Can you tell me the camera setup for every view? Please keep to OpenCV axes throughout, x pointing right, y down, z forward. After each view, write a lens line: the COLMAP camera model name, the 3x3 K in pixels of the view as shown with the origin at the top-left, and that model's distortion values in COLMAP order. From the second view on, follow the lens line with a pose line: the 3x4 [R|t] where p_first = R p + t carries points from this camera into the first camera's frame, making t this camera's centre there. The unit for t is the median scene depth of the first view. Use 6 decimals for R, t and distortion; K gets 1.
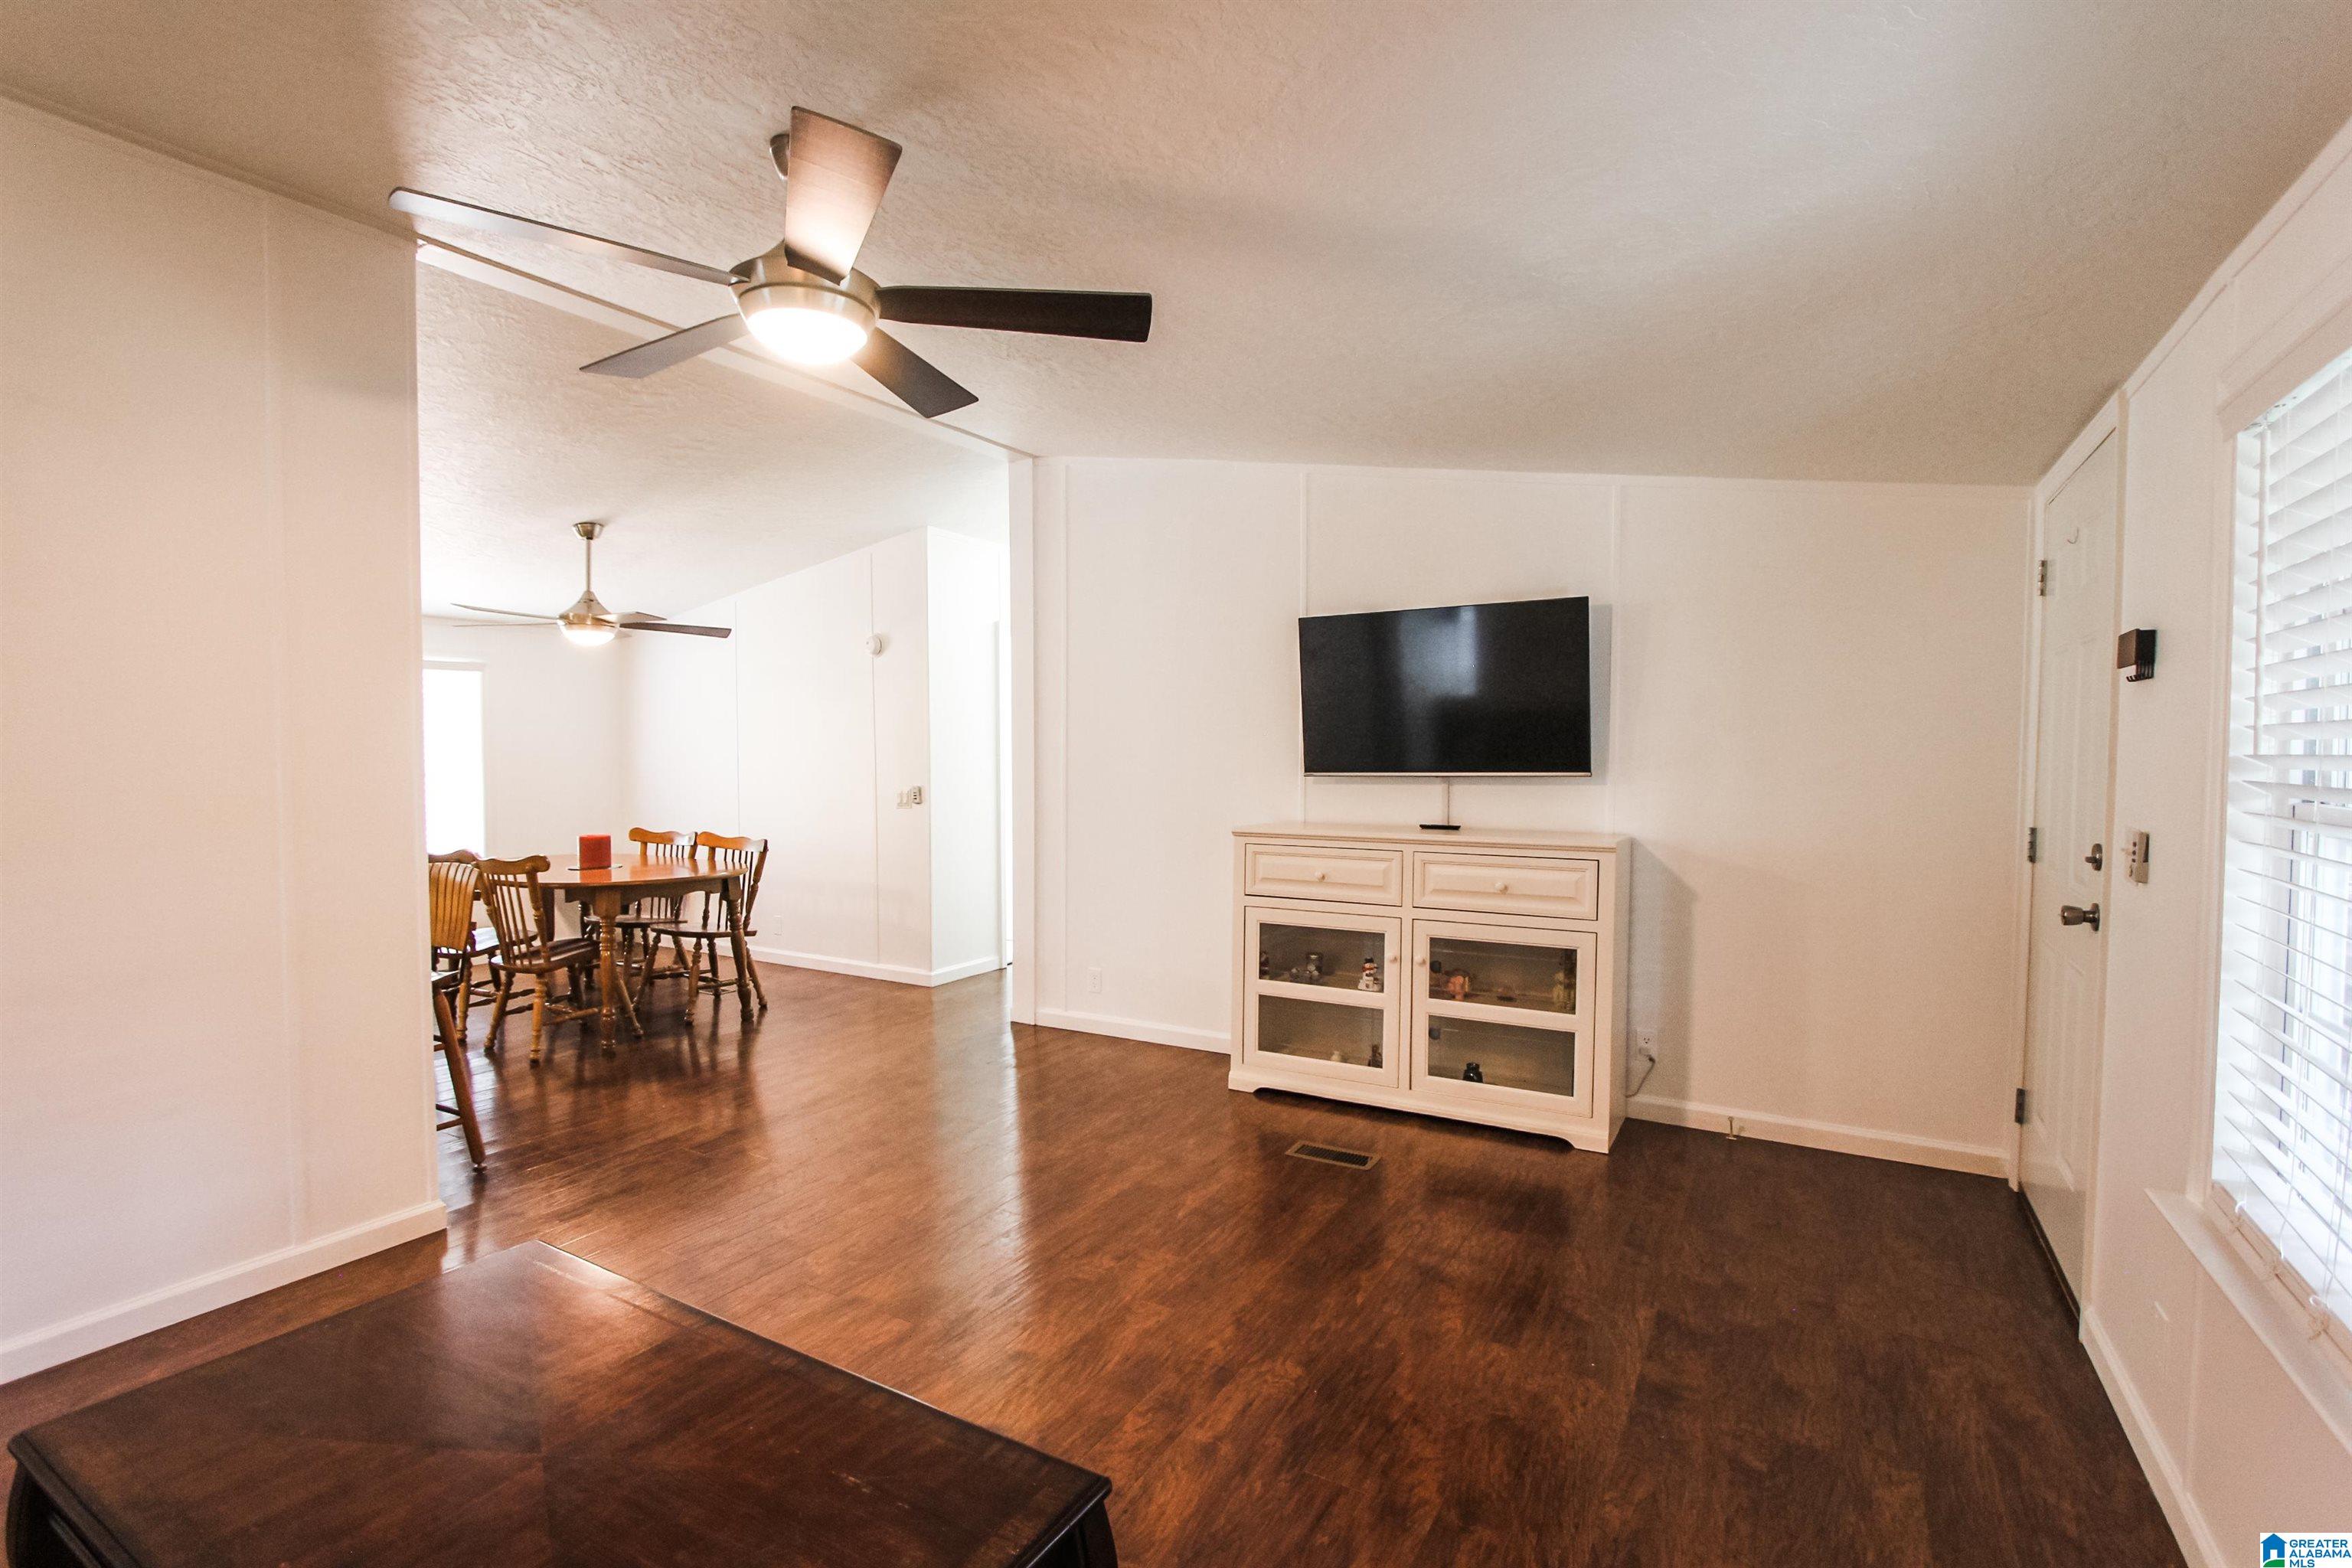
lens RADIAL K [[1085.8, 0, 1169.1], [0, 1085.8, 793.3], [0, 0, 1]] dist [-0.021191, 0.003320]
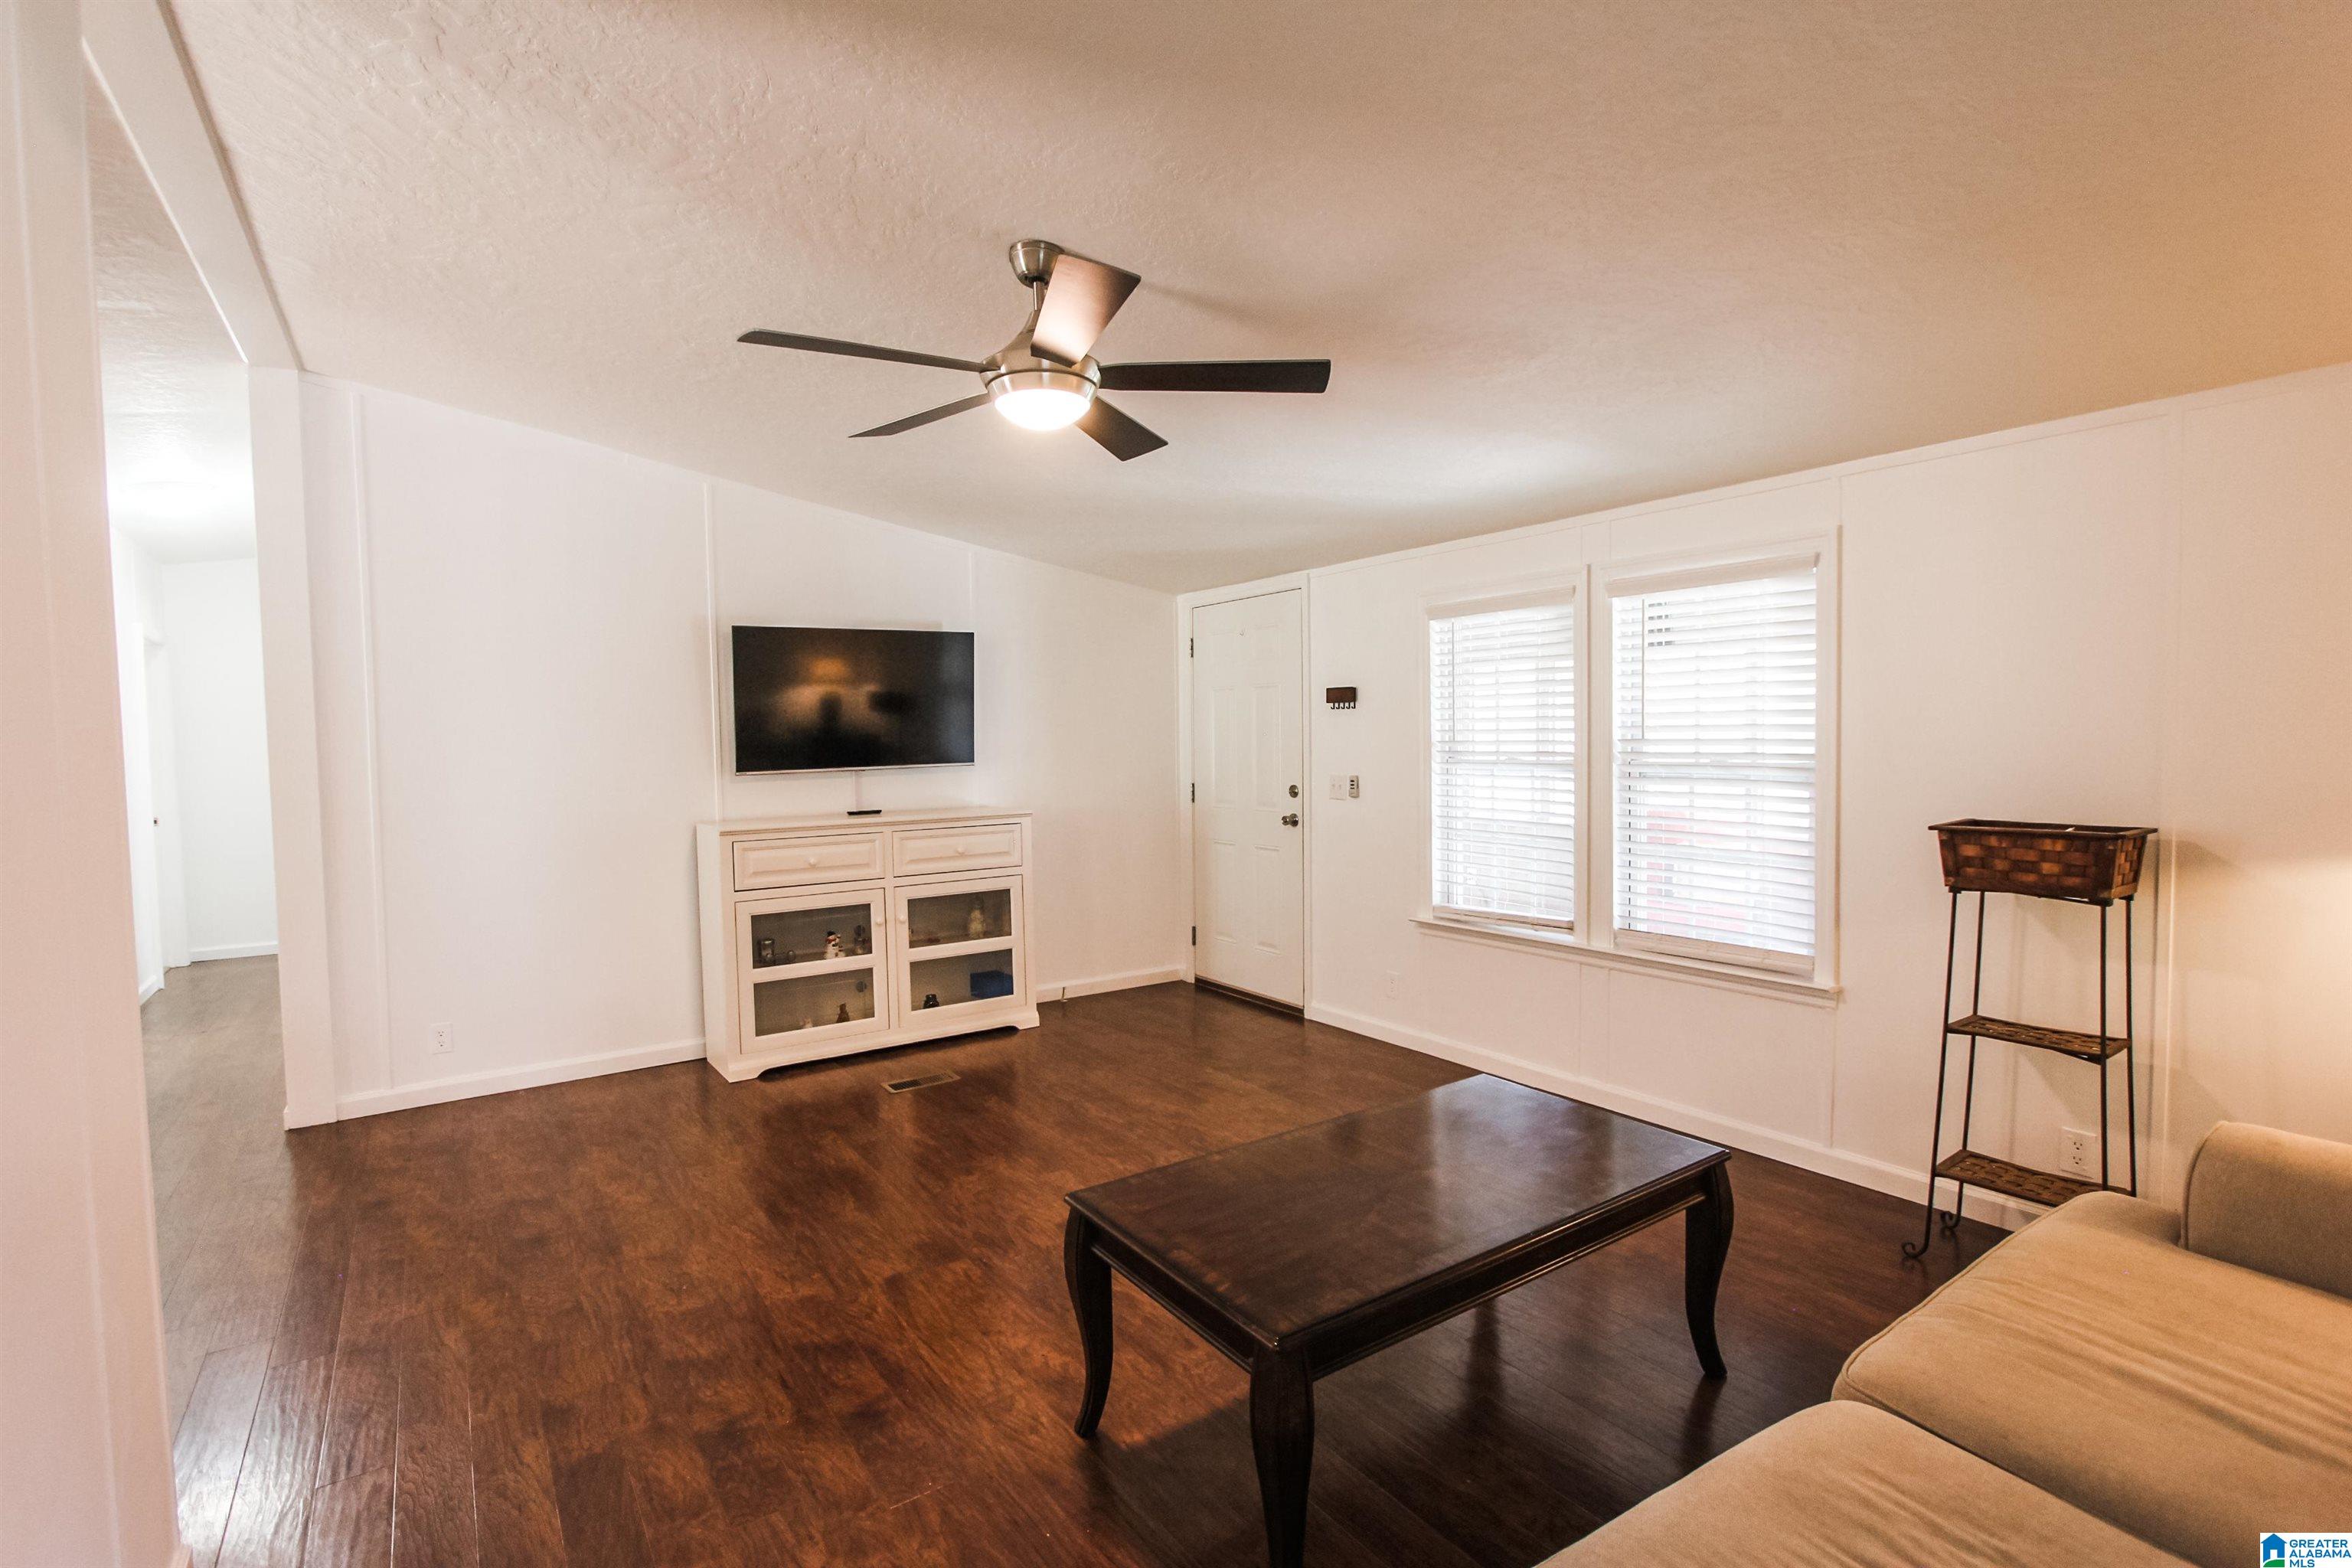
lens RADIAL K [[1085.8, 0, 1178.0], [0, 1085.8, 785.6], [0, 0, 1]] dist [-0.021191, 0.003320]
pose [[0.421682, -0.049435, 0.905395, -0.682847], [0.052110, 0.998184, 0.030231, -0.016262], [-0.905245, 0.034432, 0.423492, 0.179024]]
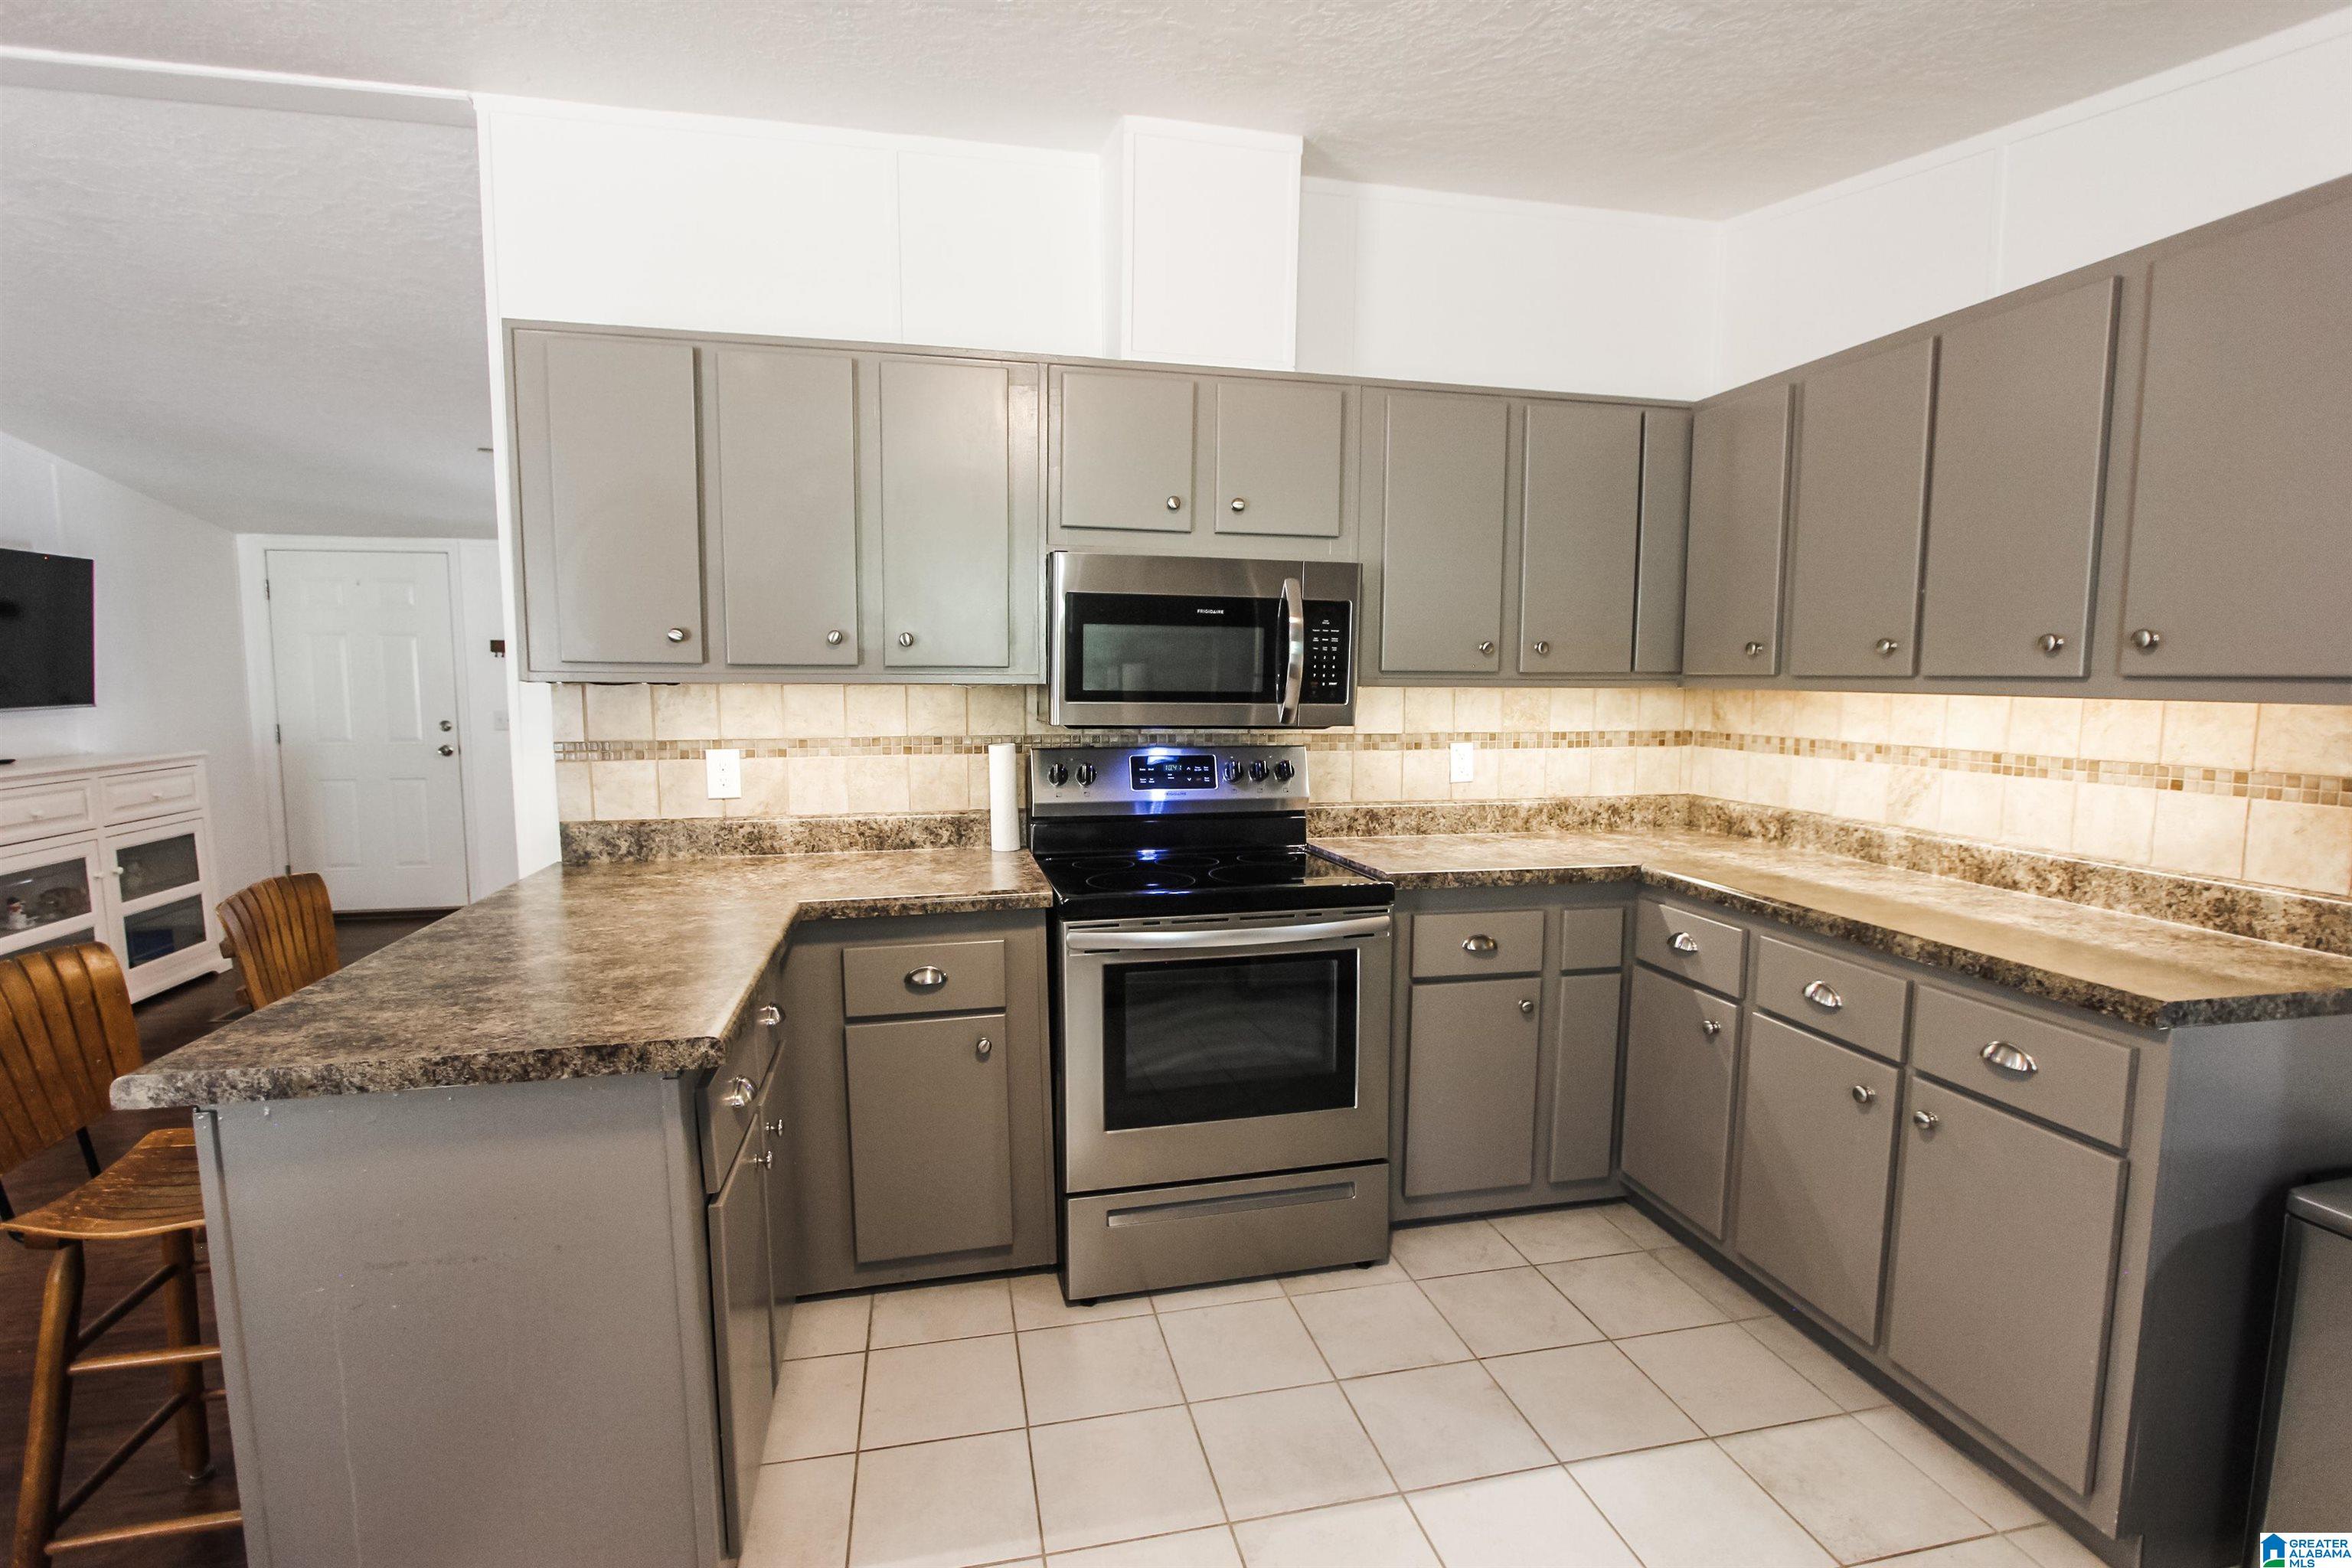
lens RADIAL K [[1085.8, 0, 1172.9], [0, 1085.8, 788.8], [0, 0, 1]] dist [-0.021191, 0.003320]
pose [[-0.683761, -0.077805, 0.725547, -1.229933], [0.026866, 0.990941, 0.131583, -0.045880], [-0.729212, 0.109464, -0.675476, 0.866224]]
